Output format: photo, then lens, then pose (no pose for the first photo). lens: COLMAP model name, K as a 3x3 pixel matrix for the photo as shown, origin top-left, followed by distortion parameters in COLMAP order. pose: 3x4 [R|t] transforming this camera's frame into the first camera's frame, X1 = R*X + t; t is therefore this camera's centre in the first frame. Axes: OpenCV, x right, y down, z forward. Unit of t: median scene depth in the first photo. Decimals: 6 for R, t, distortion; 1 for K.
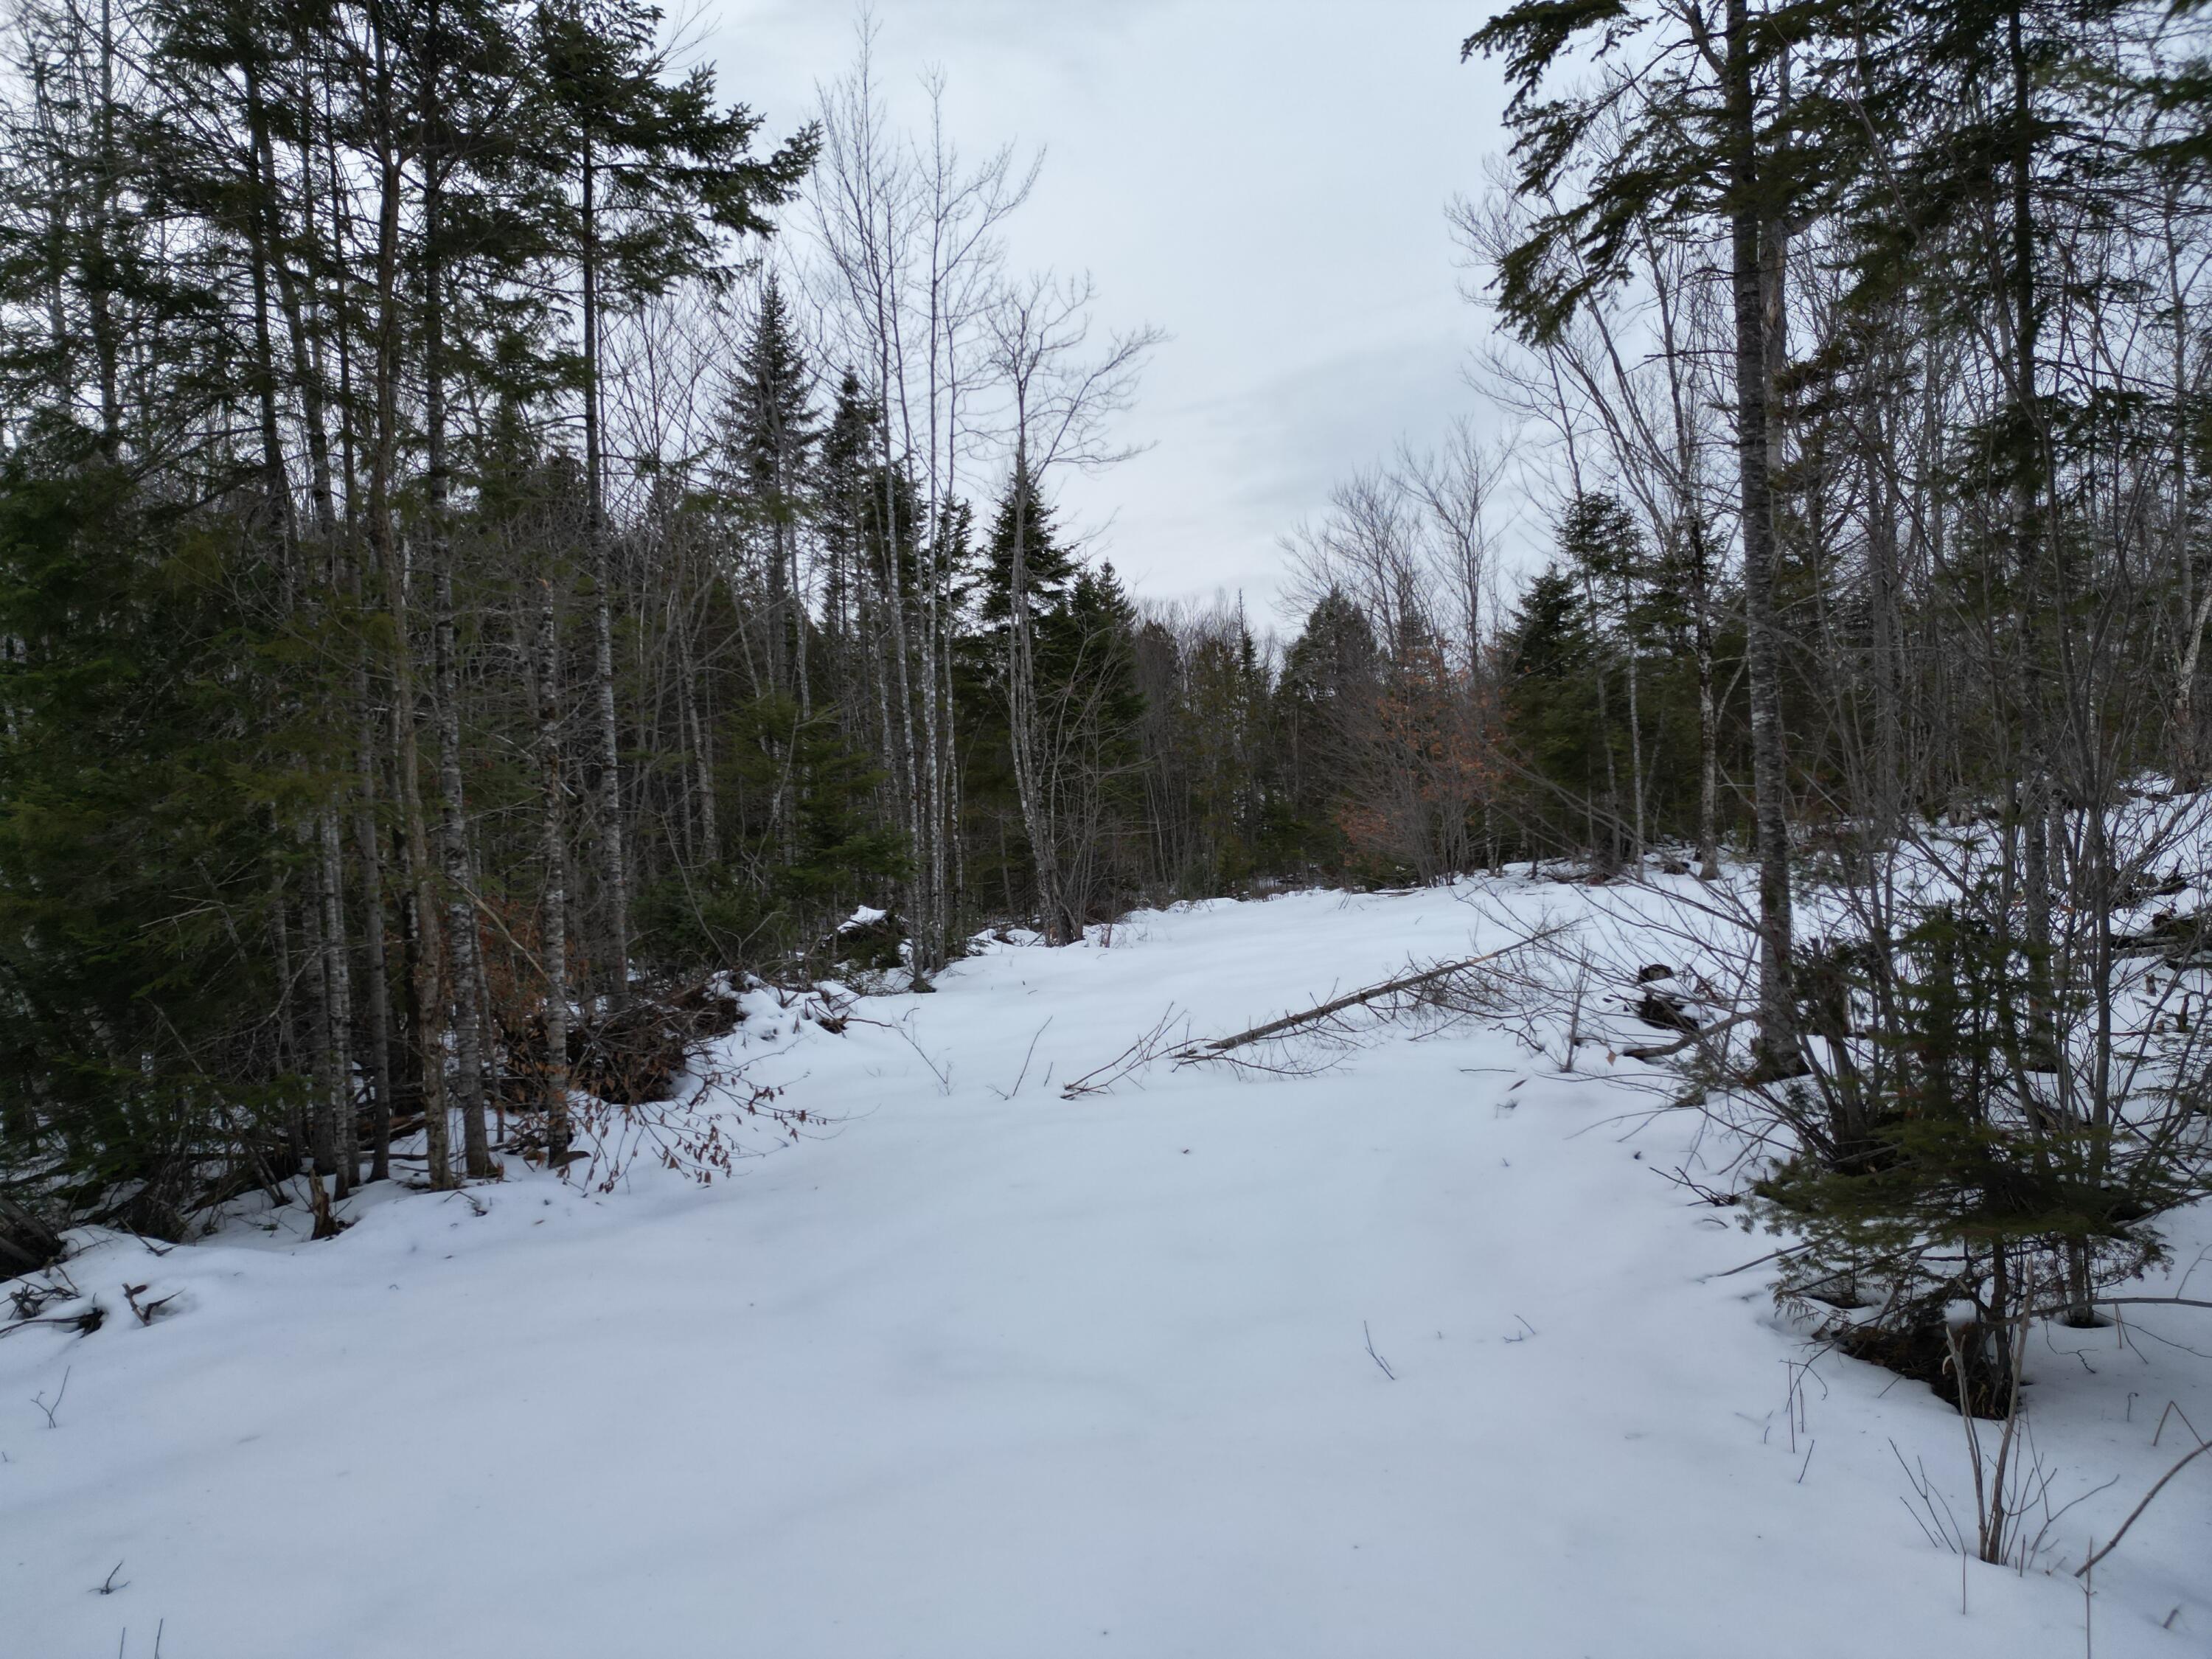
lens RADIAL K [[1521.3, 0, 1106.0], [0, 1521.3, 829.5], [0, 0, 1]] dist [0.096171, -0.101413]
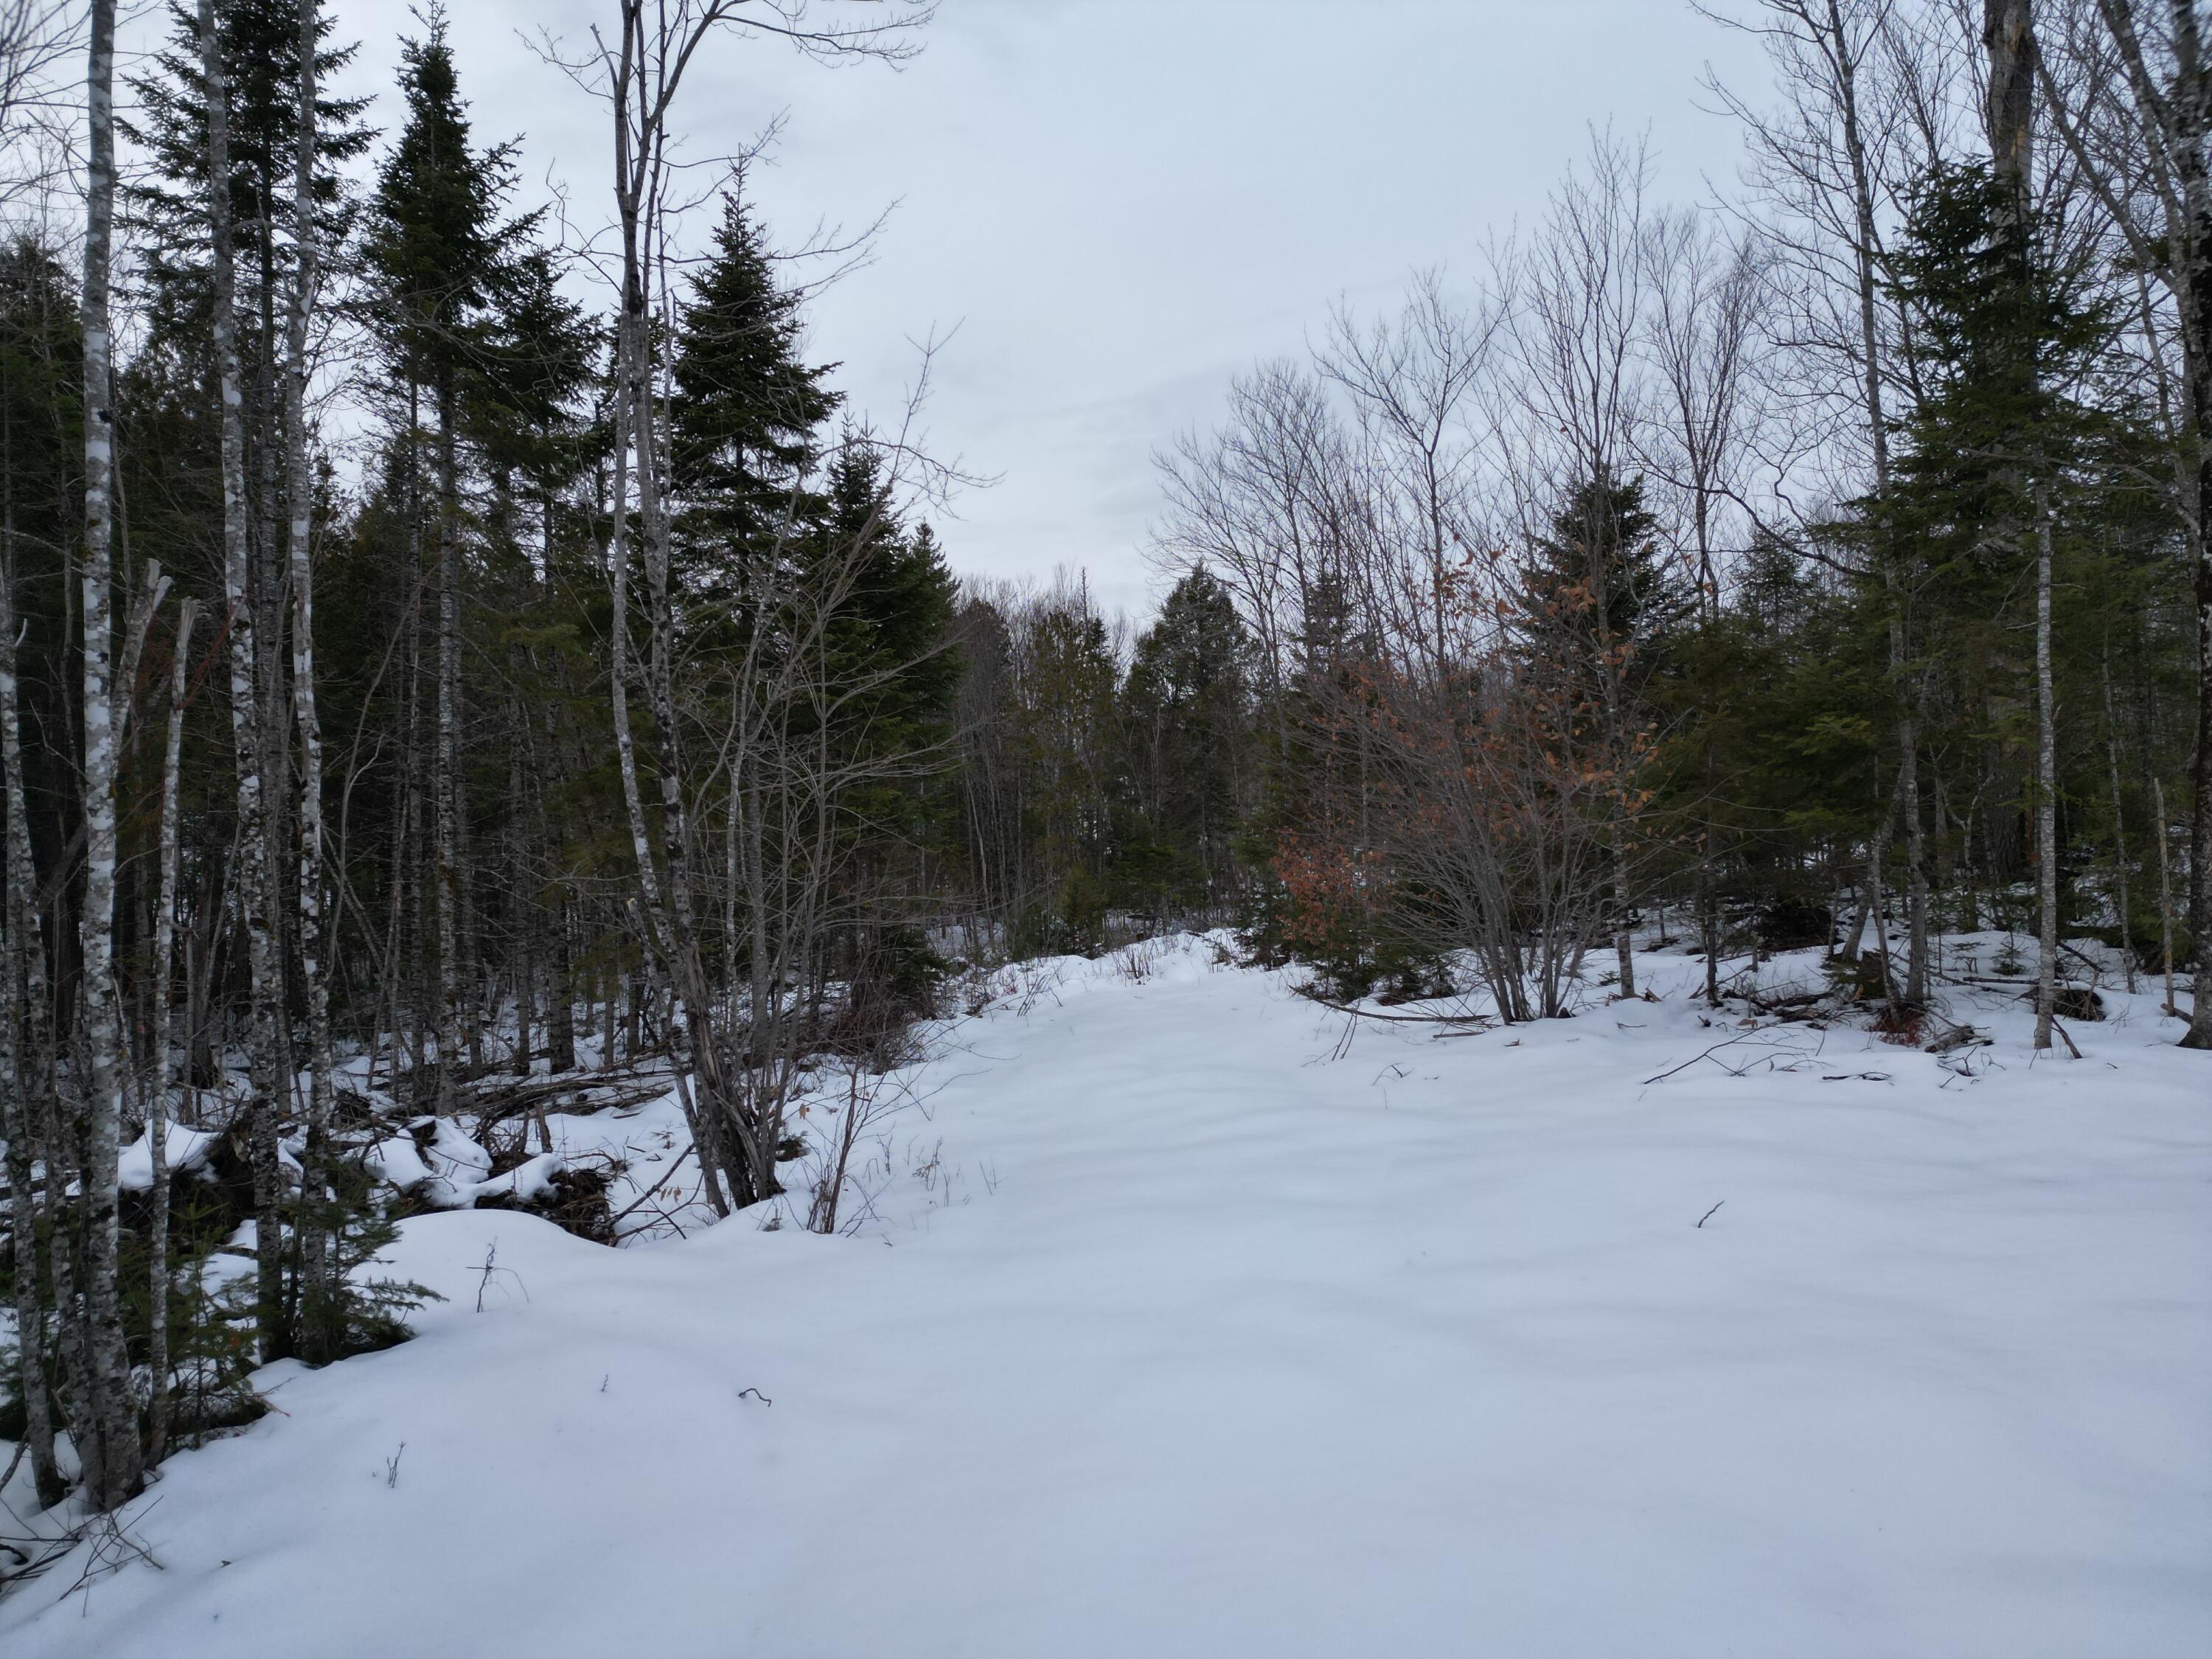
lens RADIAL K [[1521.3, 0, 1106.0], [0, 1521.3, 829.5], [0, 0, 1]] dist [0.096171, -0.101413]
pose [[0.993417, 0.016061, 0.113423, 0.007202], [-0.015304, 0.999854, -0.007536, -0.006239], [-0.113528, 0.005750, 0.993518, 0.177457]]
